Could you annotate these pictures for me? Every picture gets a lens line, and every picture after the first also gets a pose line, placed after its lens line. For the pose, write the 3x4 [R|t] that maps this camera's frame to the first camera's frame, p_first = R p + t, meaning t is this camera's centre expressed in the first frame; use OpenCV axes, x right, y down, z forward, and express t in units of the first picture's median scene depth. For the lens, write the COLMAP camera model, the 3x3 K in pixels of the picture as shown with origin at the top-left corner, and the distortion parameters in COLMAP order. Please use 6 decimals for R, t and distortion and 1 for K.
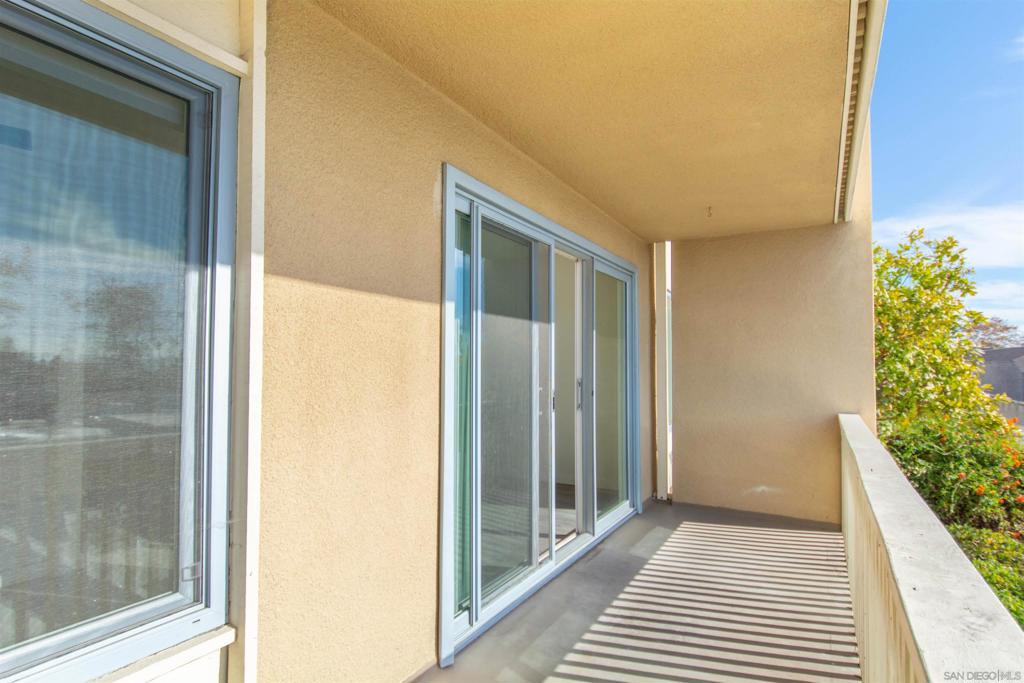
lens RADIAL K [[540.7, 0, 513.9], [0, 540.7, 347.3], [0, 0, 1]] dist [-0.000100, -0.000113]
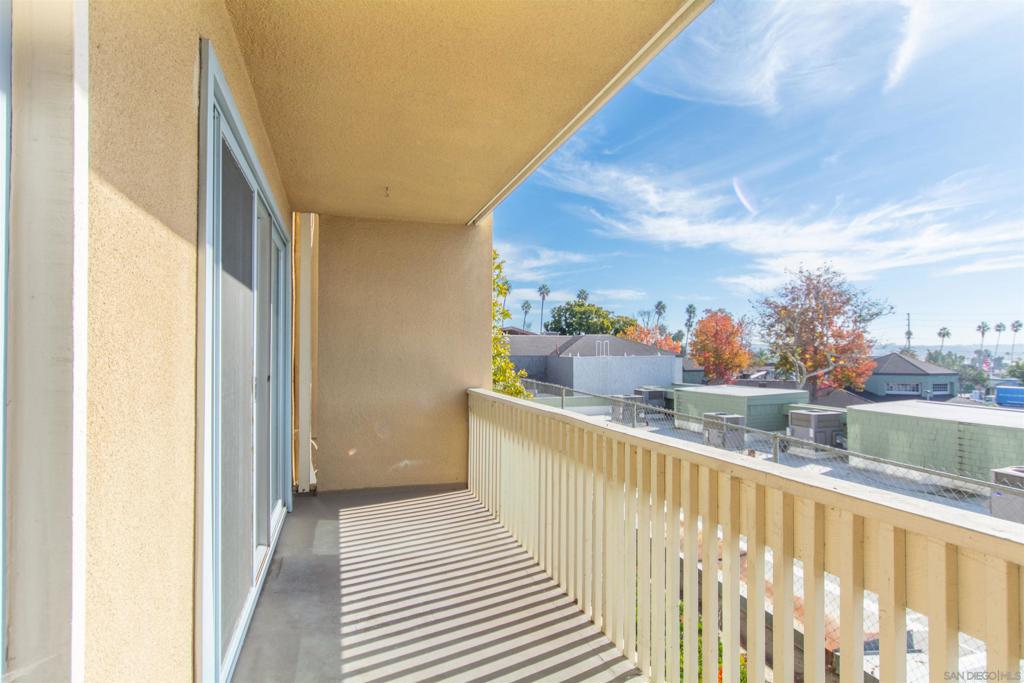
lens RADIAL K [[540.7, 0, 513.9], [0, 540.7, 347.3], [0, 0, 1]] dist [-0.000100, -0.000113]
pose [[0.671994, 0.006391, 0.740529, -0.195531], [-0.025332, 0.999576, 0.014362, 0.013322], [-0.740123, -0.028410, 0.671871, 0.137247]]
